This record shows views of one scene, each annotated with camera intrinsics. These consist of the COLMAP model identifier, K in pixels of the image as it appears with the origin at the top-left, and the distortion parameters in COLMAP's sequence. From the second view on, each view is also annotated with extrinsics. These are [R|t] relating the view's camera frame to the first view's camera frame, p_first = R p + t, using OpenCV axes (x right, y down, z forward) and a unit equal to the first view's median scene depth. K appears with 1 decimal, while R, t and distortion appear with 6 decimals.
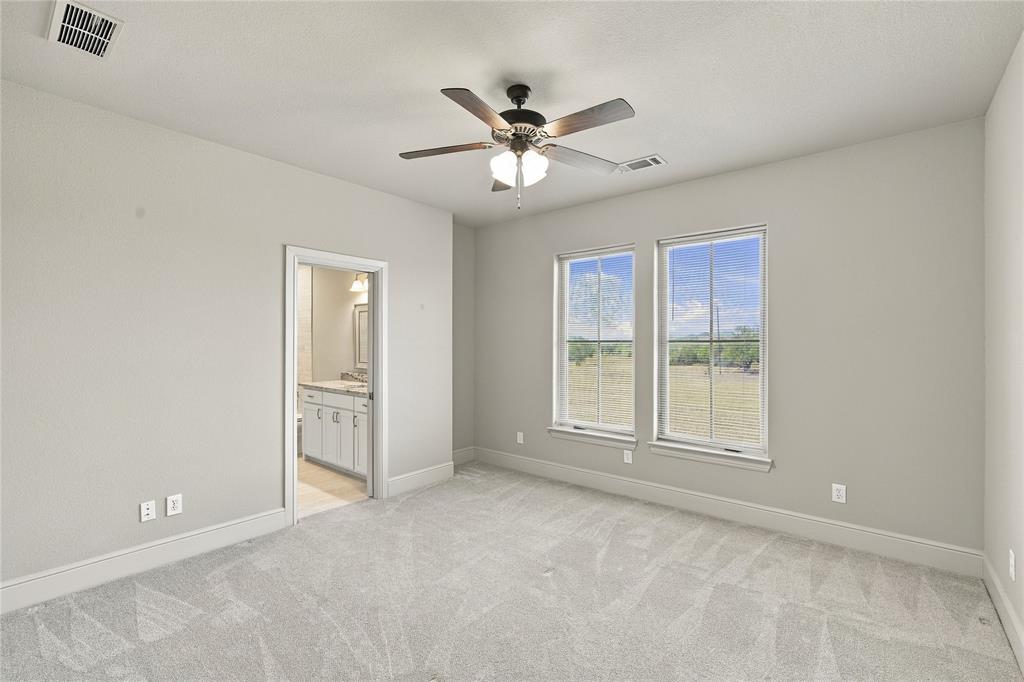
lens RADIAL K [[451.3, 0, 515.1], [0, 451.3, 344.7], [0, 0, 1]] dist [-0.015924, -0.000338]
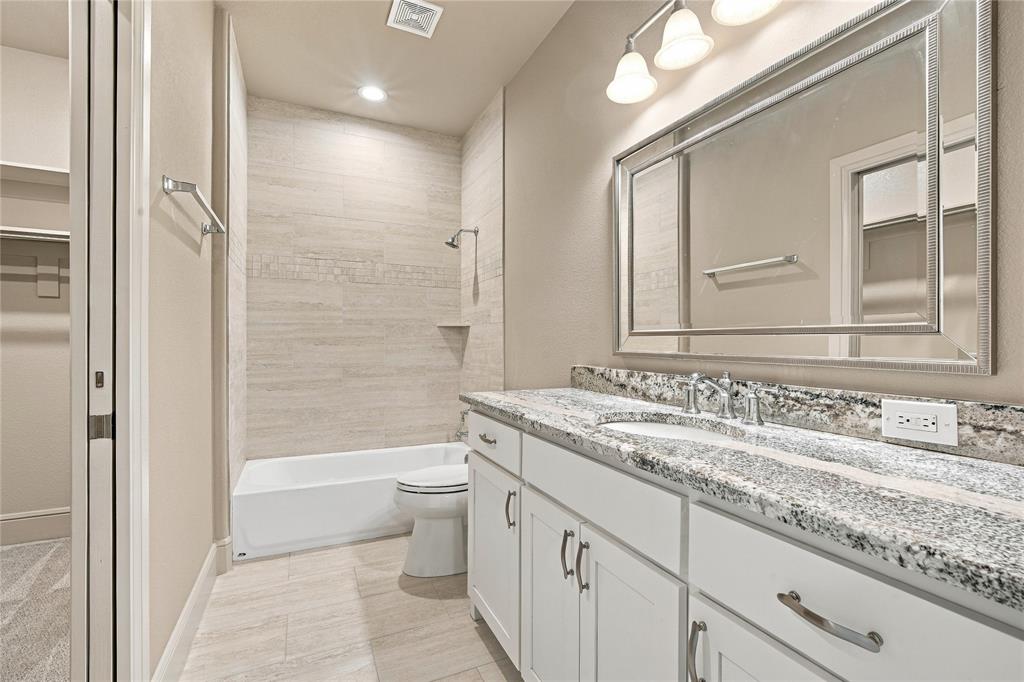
lens RADIAL K [[451.3, 0, 515.1], [0, 451.3, 344.7], [0, 0, 1]] dist [-0.015924, -0.000338]
pose [[0.907991, -0.000209, -0.418990, -0.295520], [0.000119, 1.000000, -0.000241, 0.047442], [0.418990, 0.000169, 0.907991, 0.699162]]
